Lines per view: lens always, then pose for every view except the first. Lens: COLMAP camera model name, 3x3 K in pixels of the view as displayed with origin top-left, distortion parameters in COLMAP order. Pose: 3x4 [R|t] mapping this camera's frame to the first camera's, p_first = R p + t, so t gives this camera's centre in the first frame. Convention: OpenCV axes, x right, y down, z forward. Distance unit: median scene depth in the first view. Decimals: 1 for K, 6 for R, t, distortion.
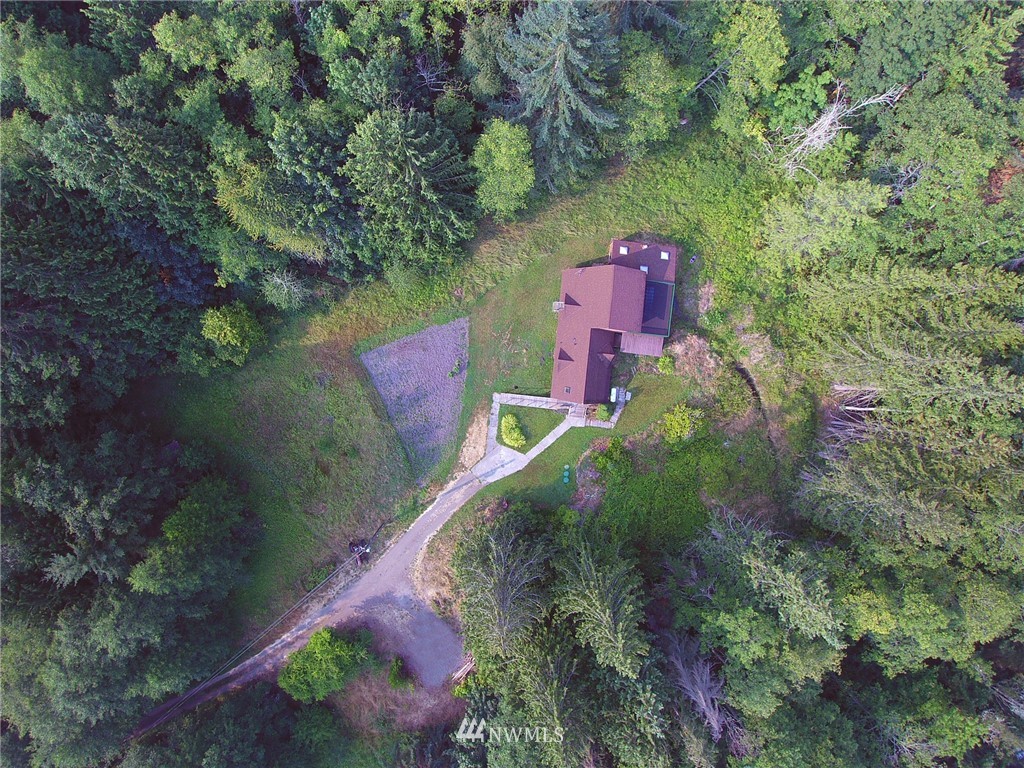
lens RADIAL K [[469.4, 0, 505.9], [0, 469.4, 372.6], [0, 0, 1]] dist [-0.021220, -0.023226]
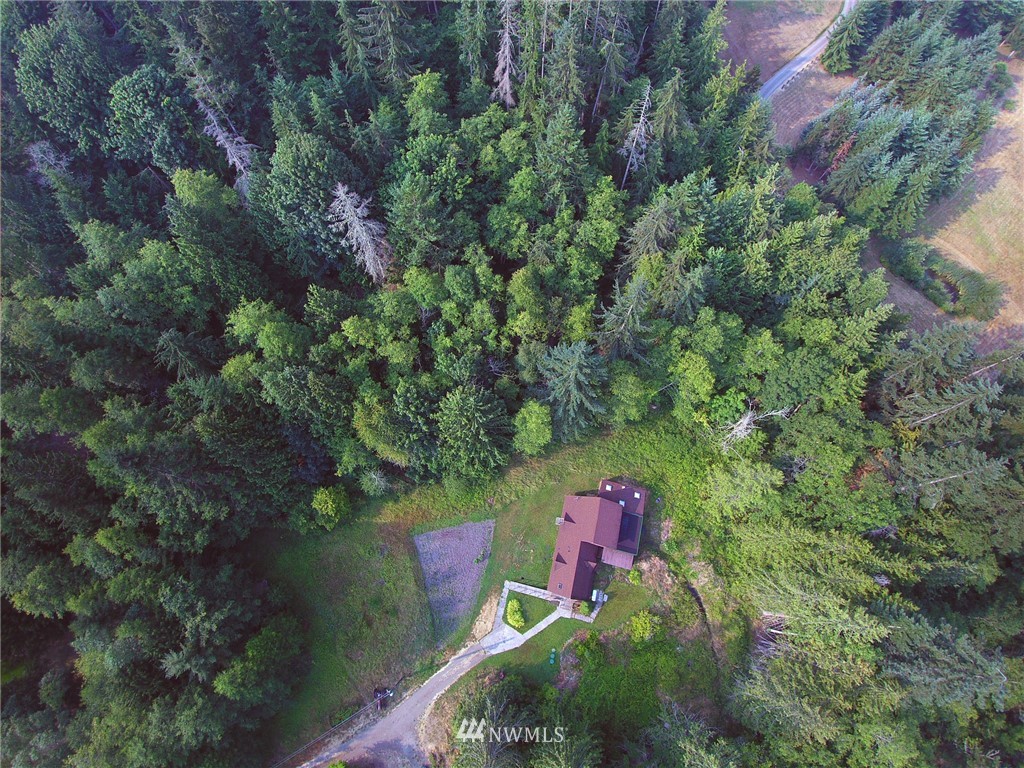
lens RADIAL K [[469.4, 0, 505.9], [0, 469.4, 372.6], [0, 0, 1]] dist [-0.021220, -0.023226]
pose [[0.989834, 0.126447, -0.065108, -0.013690], [-0.141756, 0.914252, -0.379538, 0.007553], [0.011533, 0.384909, 0.922882, -0.497658]]
